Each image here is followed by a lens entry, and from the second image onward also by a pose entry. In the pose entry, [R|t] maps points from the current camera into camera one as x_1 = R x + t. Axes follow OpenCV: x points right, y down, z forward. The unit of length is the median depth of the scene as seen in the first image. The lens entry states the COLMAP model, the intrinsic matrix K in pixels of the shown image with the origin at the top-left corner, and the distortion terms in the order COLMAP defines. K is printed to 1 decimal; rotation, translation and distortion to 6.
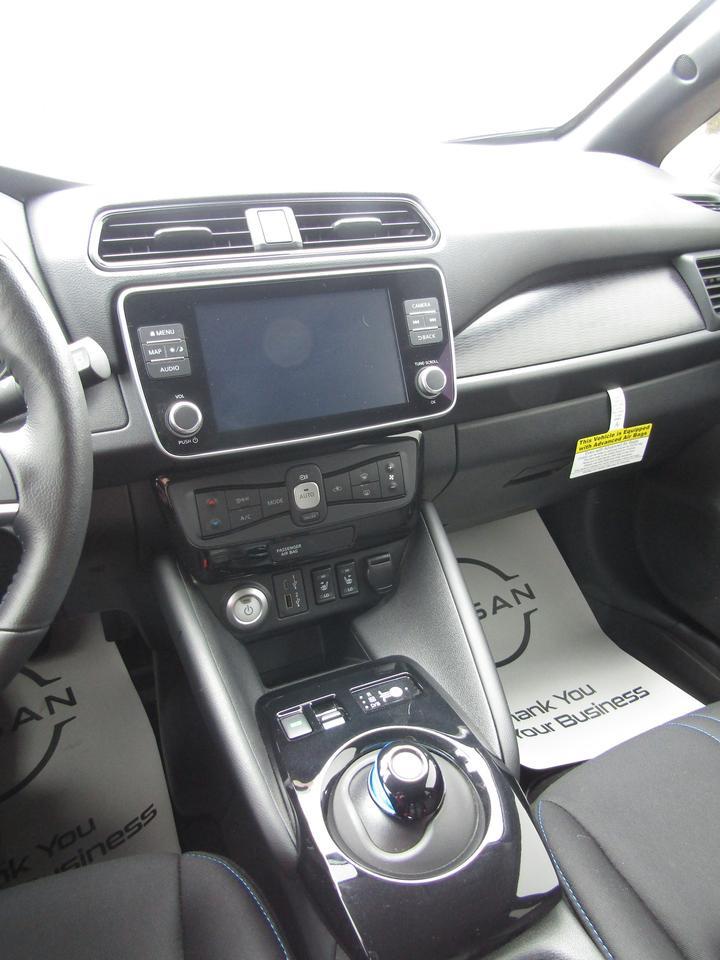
lens RADIAL K [[682.2, 0, 365.0], [0, 682.2, 473.6], [0, 0, 1]] dist [-0.007189, 0.001575]
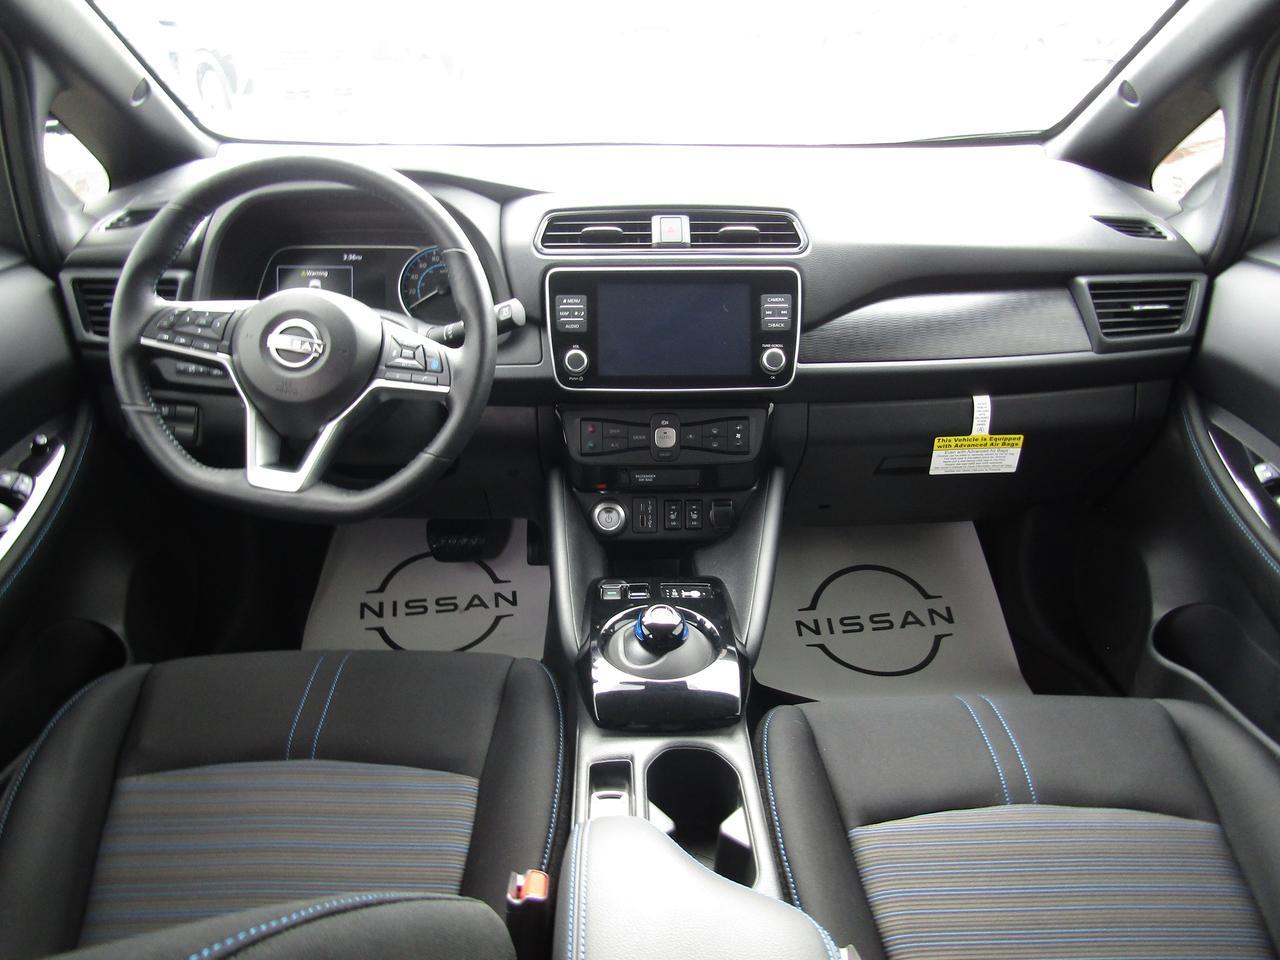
lens RADIAL K [[909.6, 0, 642.9], [0, 909.6, 475.4], [0, 0, 1]] dist [-0.007189, 0.001575]
pose [[0.929520, 0.162265, -0.331152, 0.449928], [-0.171521, 0.985180, 0.001292, 0.106223], [0.326454, 0.055598, 0.943576, -0.615403]]
